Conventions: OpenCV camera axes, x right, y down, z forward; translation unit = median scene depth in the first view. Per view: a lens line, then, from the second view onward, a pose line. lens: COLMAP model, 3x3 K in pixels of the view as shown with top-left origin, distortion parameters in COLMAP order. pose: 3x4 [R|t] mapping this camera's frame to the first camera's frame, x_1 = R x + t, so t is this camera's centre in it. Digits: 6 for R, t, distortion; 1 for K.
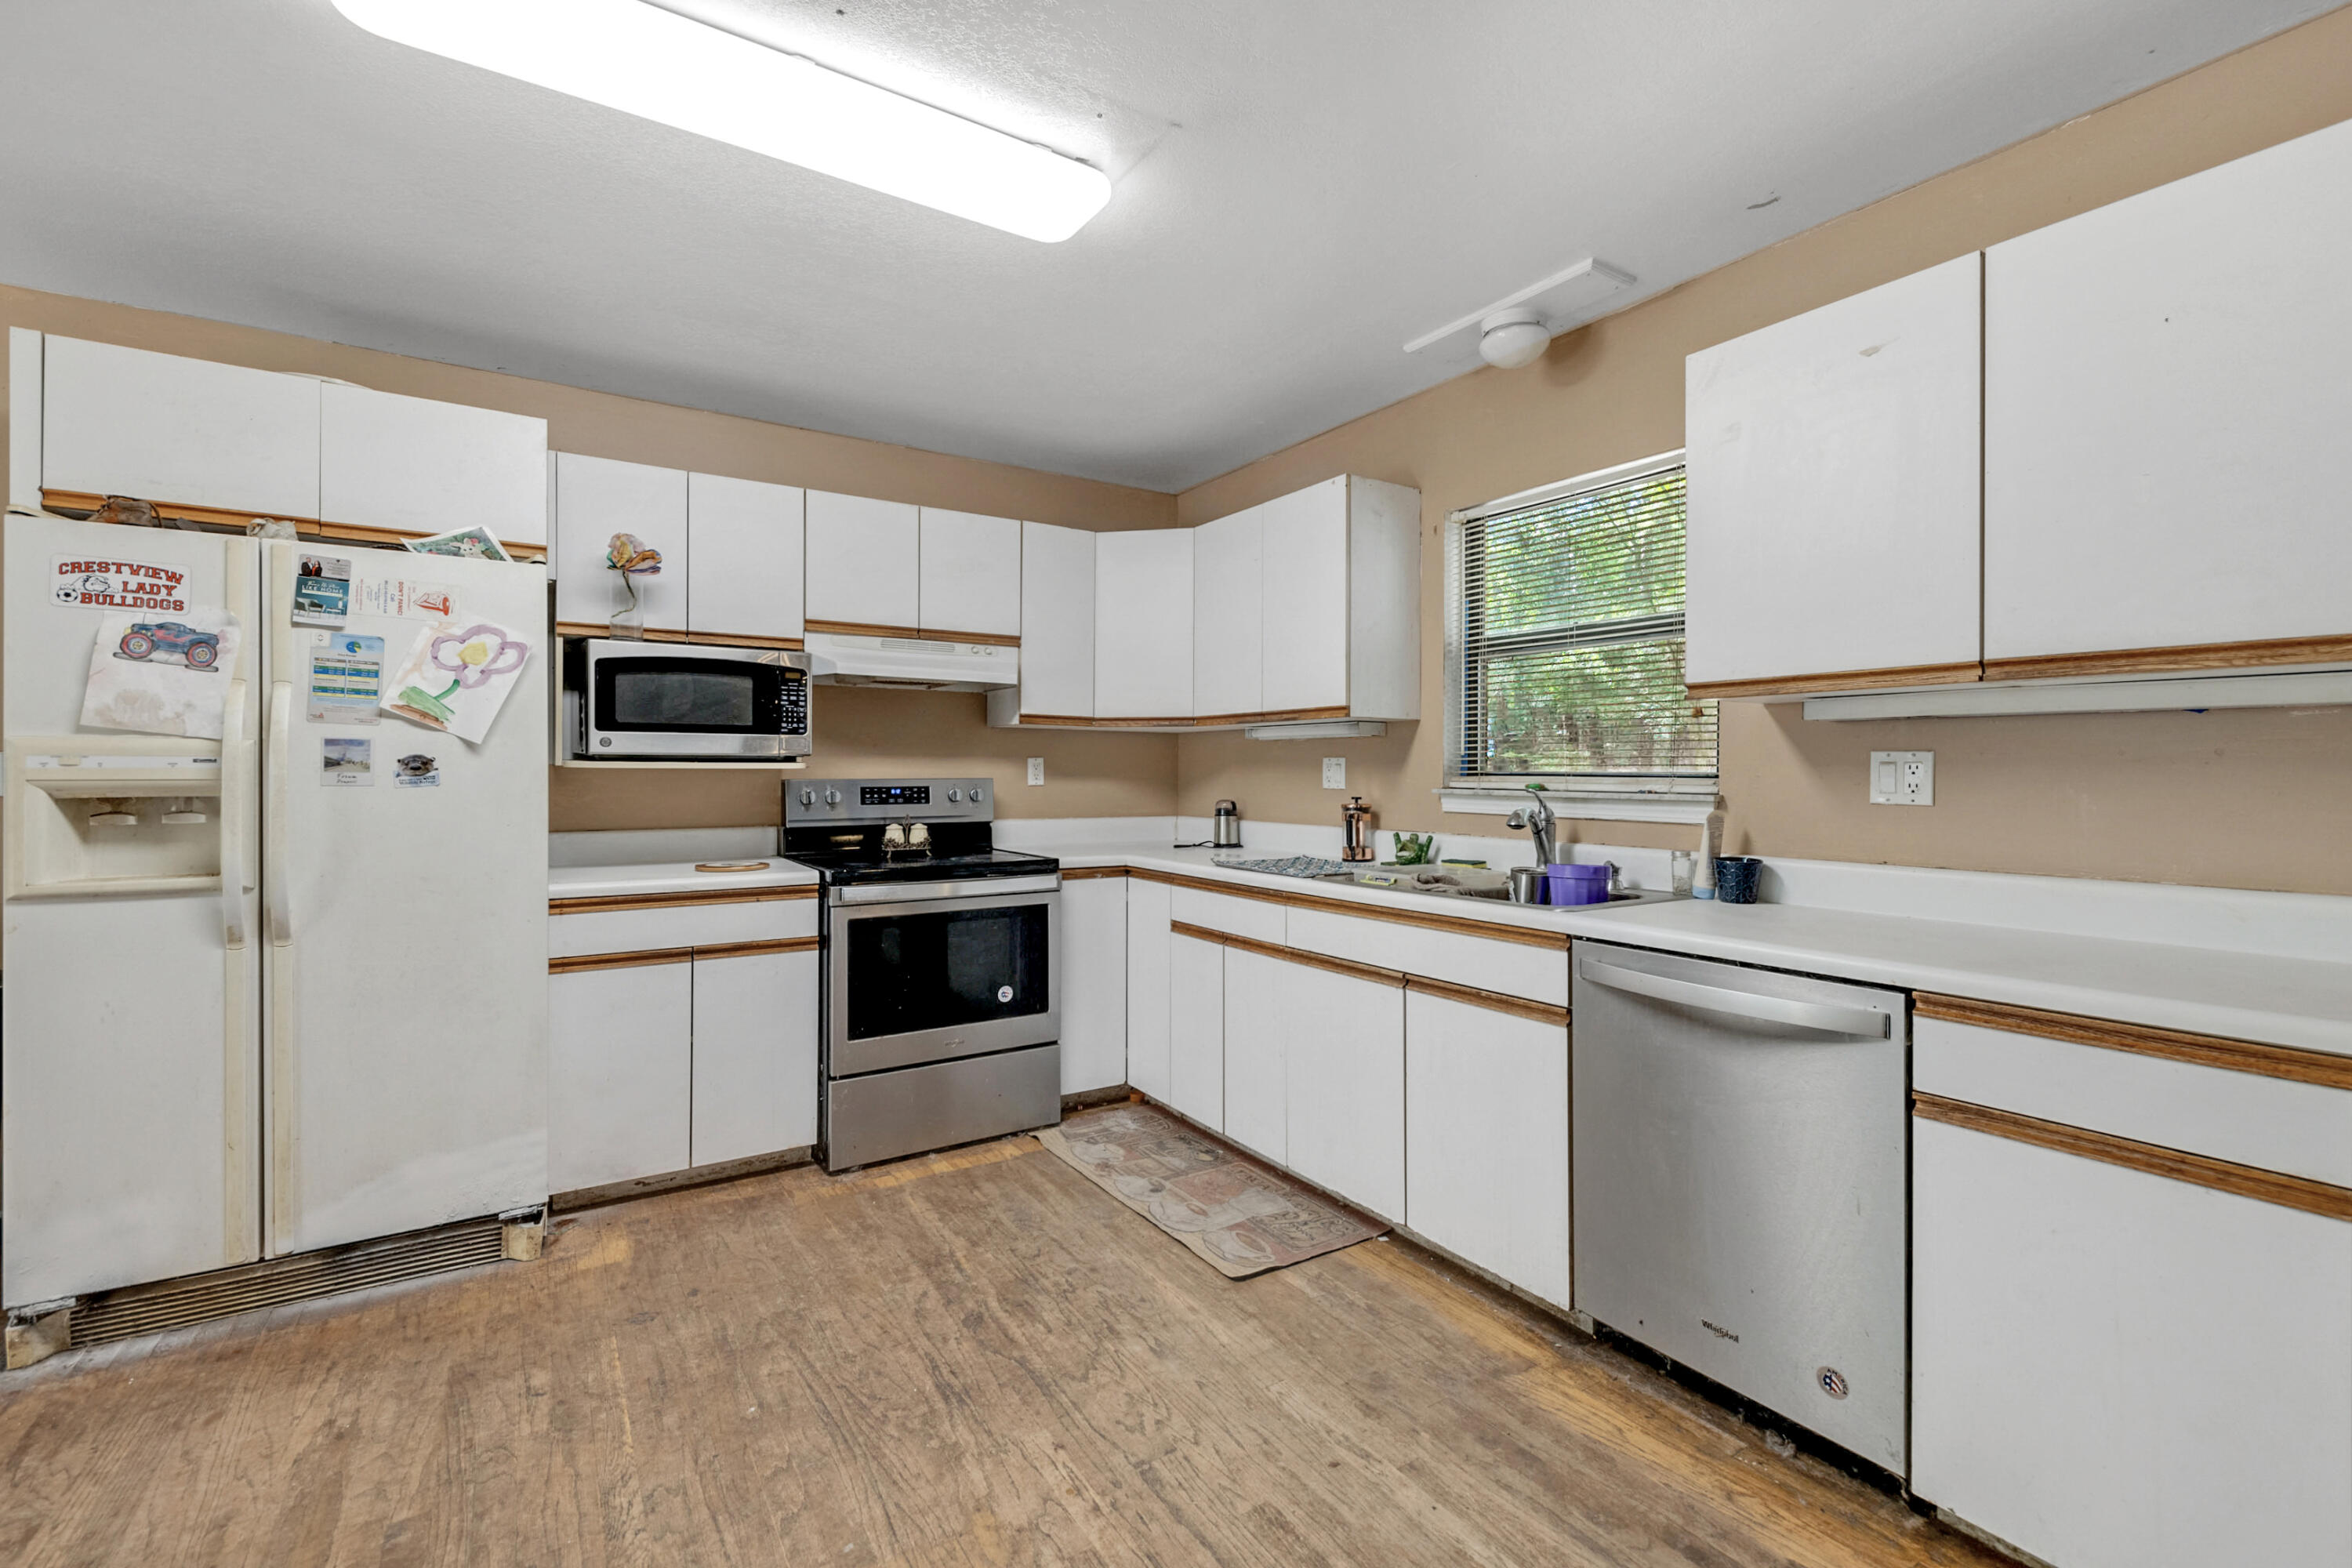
lens RADIAL K [[973.3, 0, 1150.5], [0, 973.3, 769.4], [0, 0, 1]] dist [-0.003842, -0.001328]
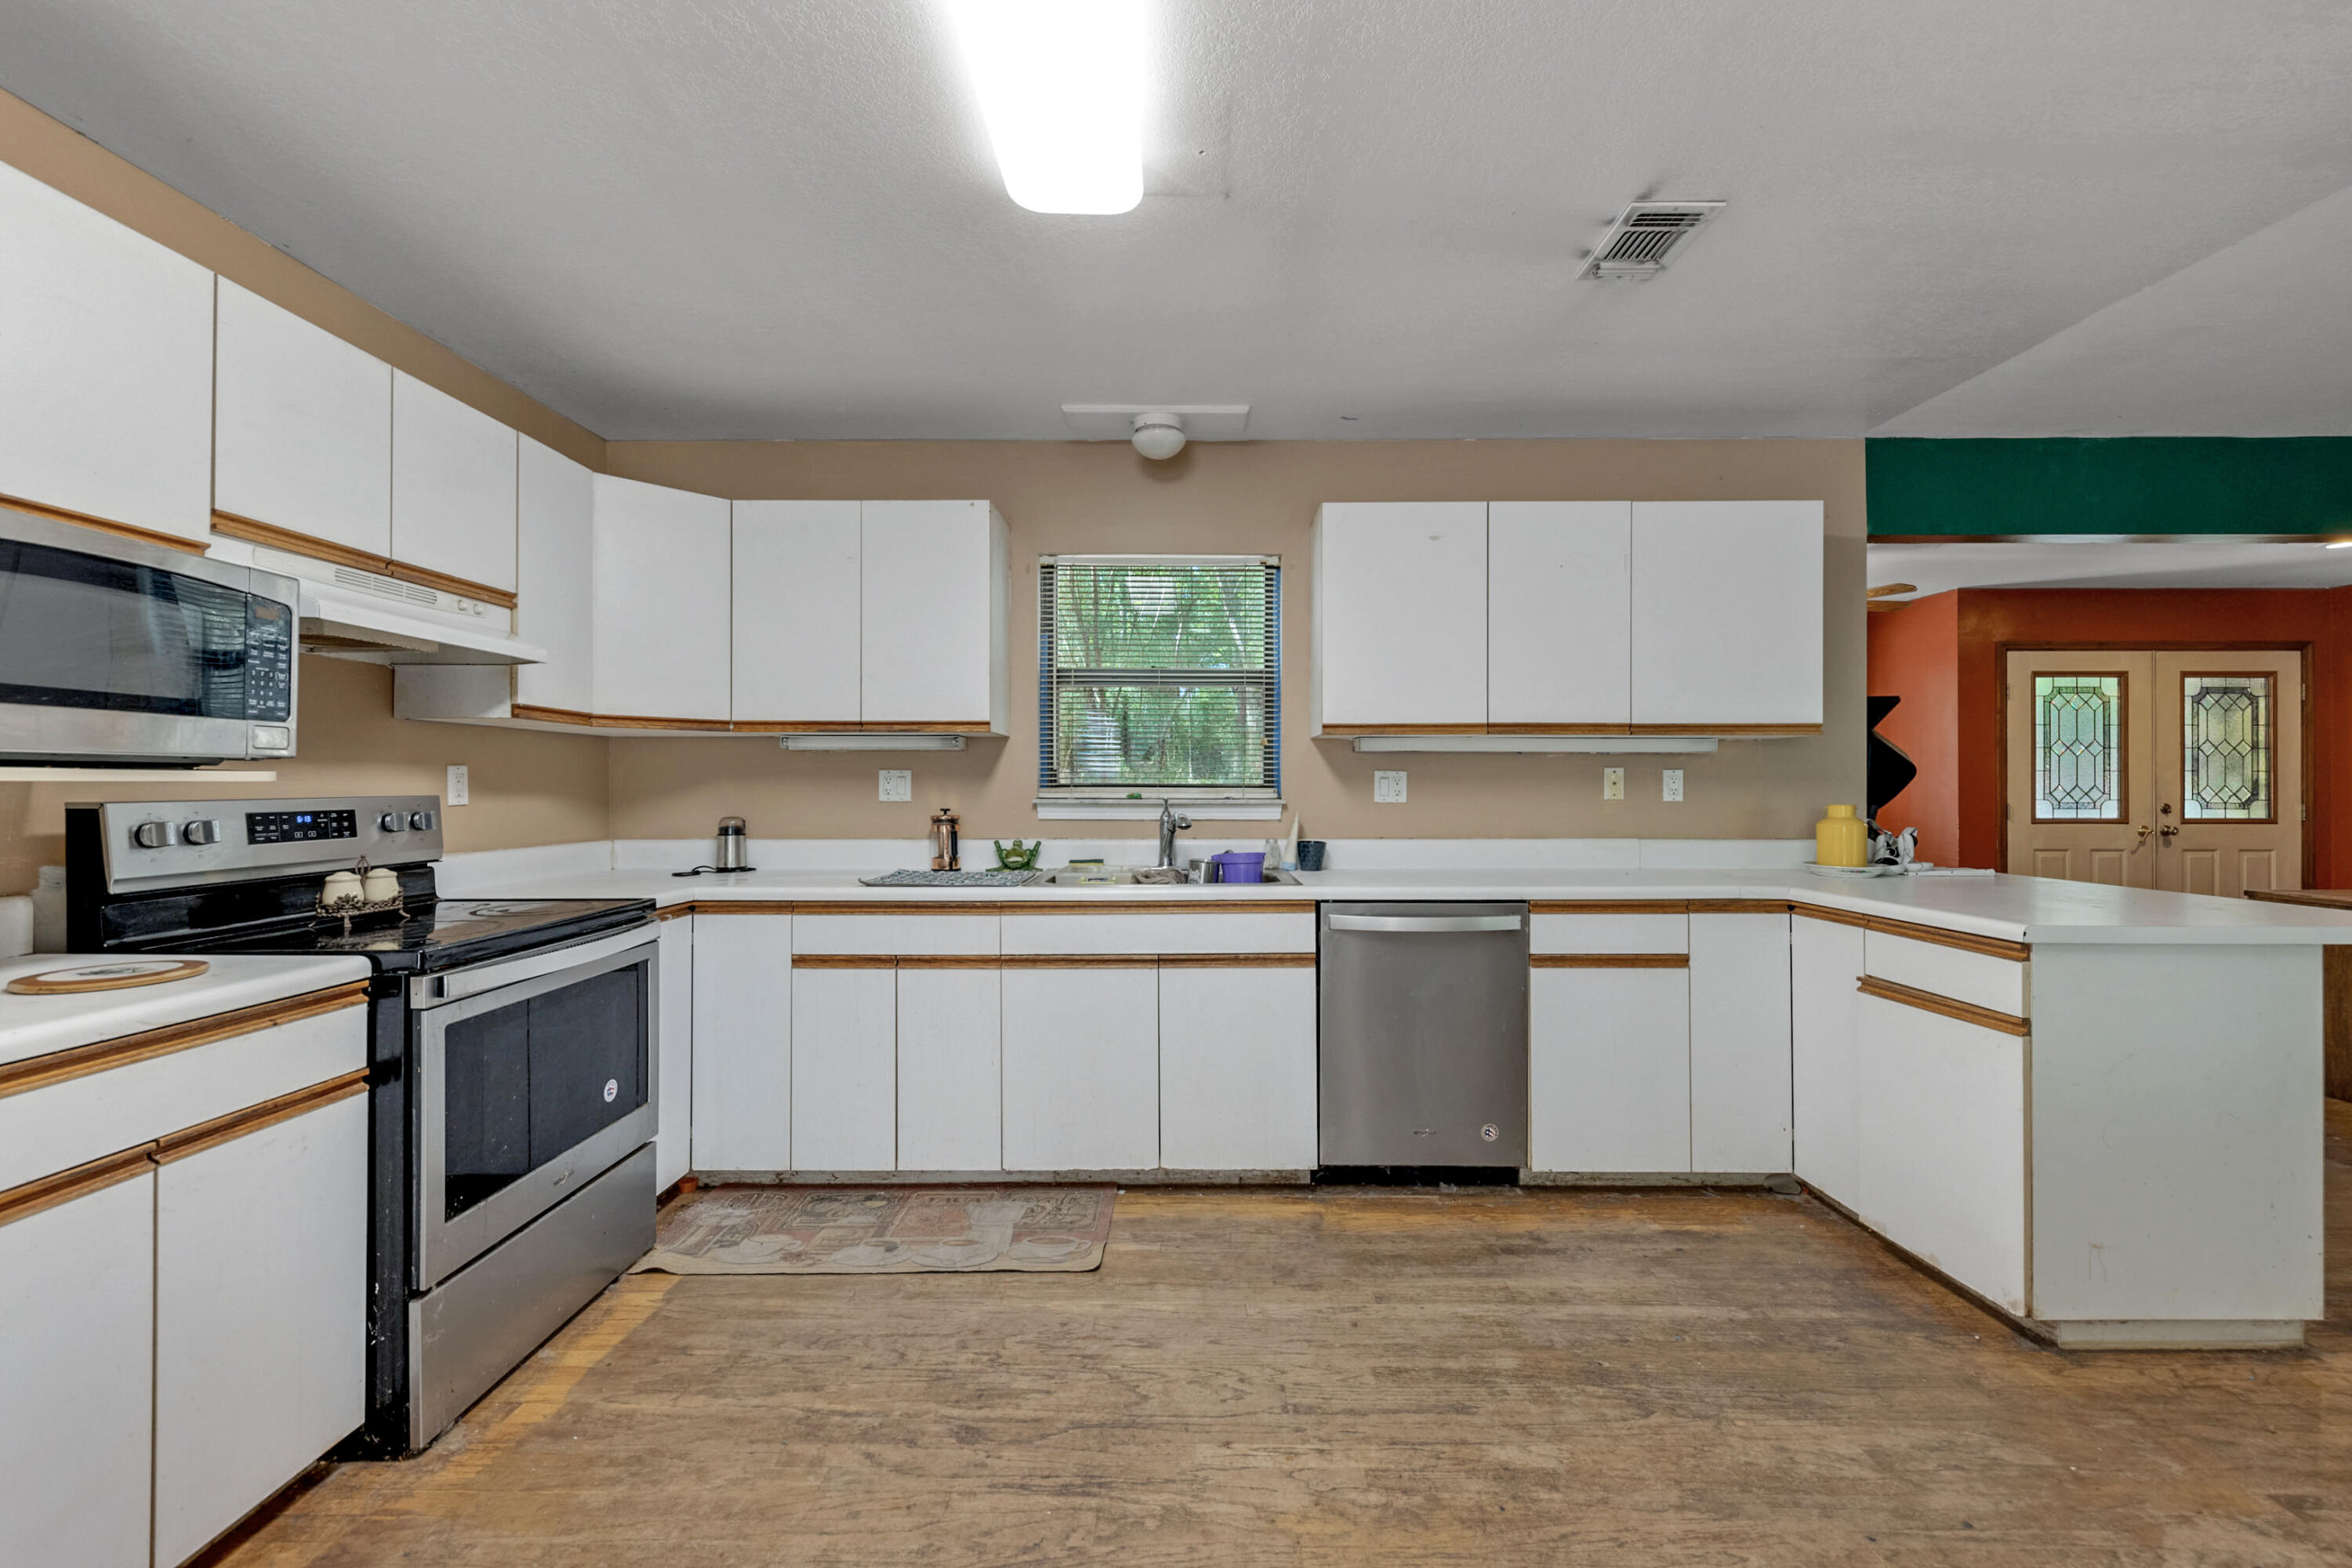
lens RADIAL K [[927.7, 0, 1178.2], [0, 927.7, 779.0], [0, 0, 1]] dist [0.000299, -0.003929]
pose [[0.557254, 0.001923, 0.830340, -0.603860], [-0.000248, 0.999998, -0.002150, -0.001469], [-0.830342, 0.000992, 0.557253, 0.320770]]
